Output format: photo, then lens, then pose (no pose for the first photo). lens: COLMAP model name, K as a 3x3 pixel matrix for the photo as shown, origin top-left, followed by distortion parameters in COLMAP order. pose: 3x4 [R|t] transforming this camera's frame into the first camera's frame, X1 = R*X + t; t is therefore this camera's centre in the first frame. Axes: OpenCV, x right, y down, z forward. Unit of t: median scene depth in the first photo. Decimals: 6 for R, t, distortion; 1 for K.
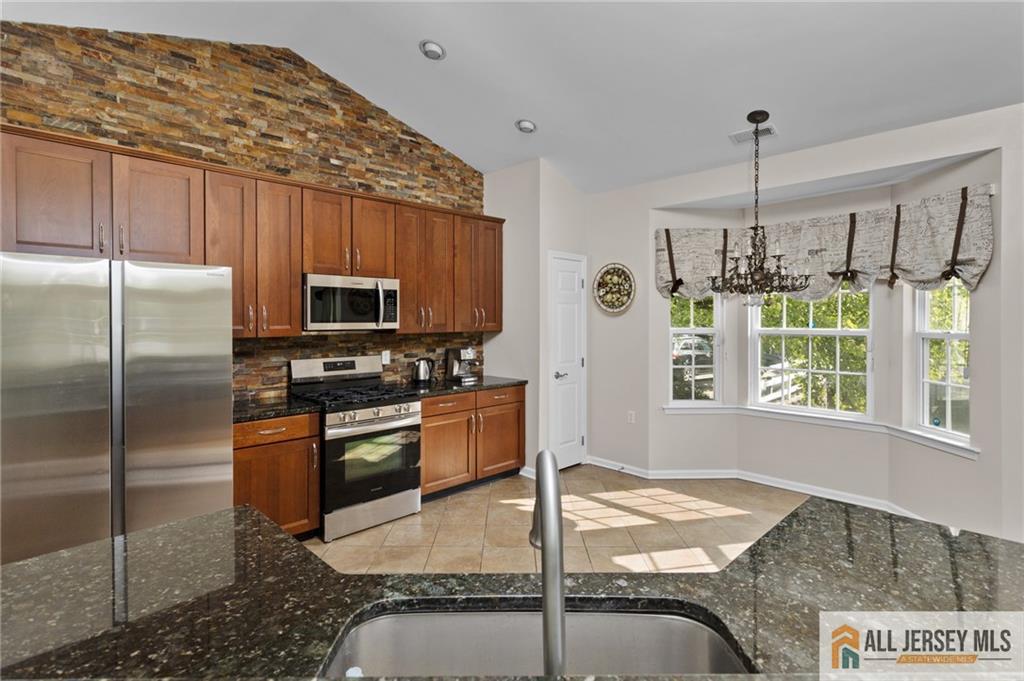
lens RADIAL K [[507.7, 0, 510.7], [0, 507.7, 318.0], [0, 0, 1]] dist [0.002226, 0.000761]
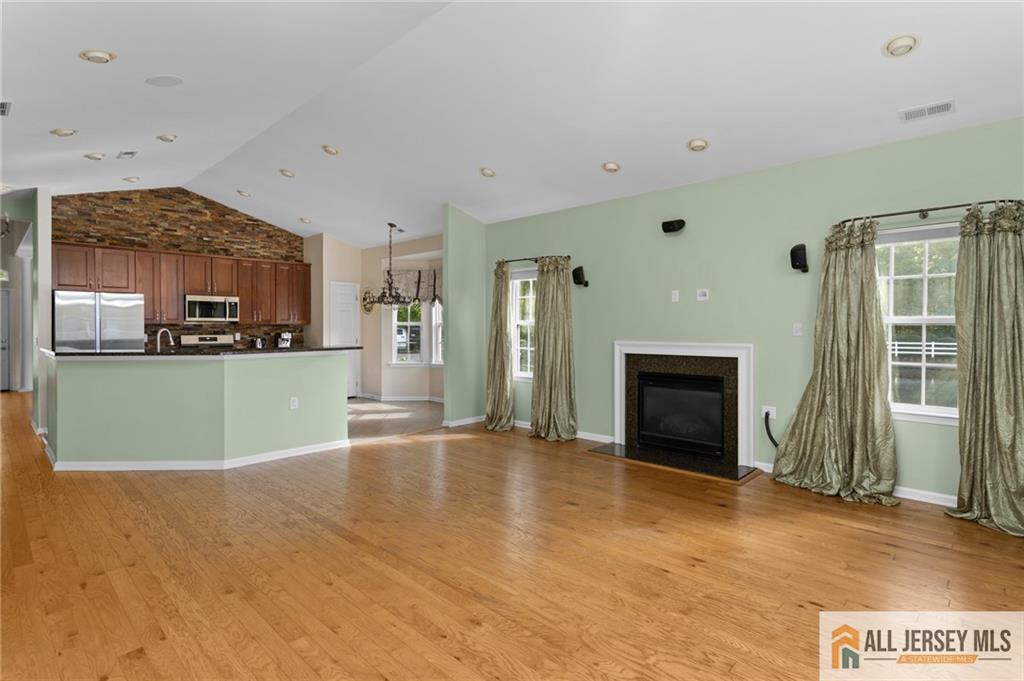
lens RADIAL K [[508.8, 0, 512.1], [0, 508.8, 328.5], [0, 0, 1]] dist [0.004286, 0.000461]
pose [[0.999367, 0.000296, 0.035563, 0.846409], [-0.000471, 0.999988, 0.004912, 0.041948], [-0.035561, -0.004925, 0.999355, -1.137120]]
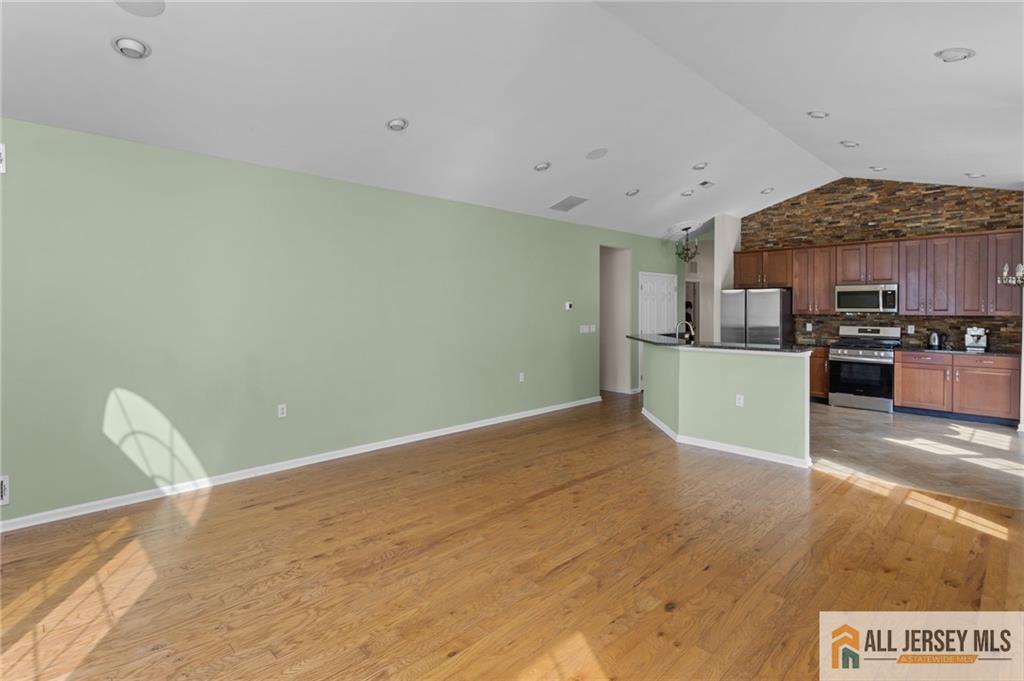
lens RADIAL K [[507.7, 0, 510.7], [0, 507.7, 318.0], [0, 0, 1]] dist [0.002226, 0.000761]
pose [[-0.006752, 0.023440, -0.999702, 1.654118], [0.002477, 0.999723, 0.023423, -0.003568], [0.999974, -0.002318, -0.006808, -0.353544]]
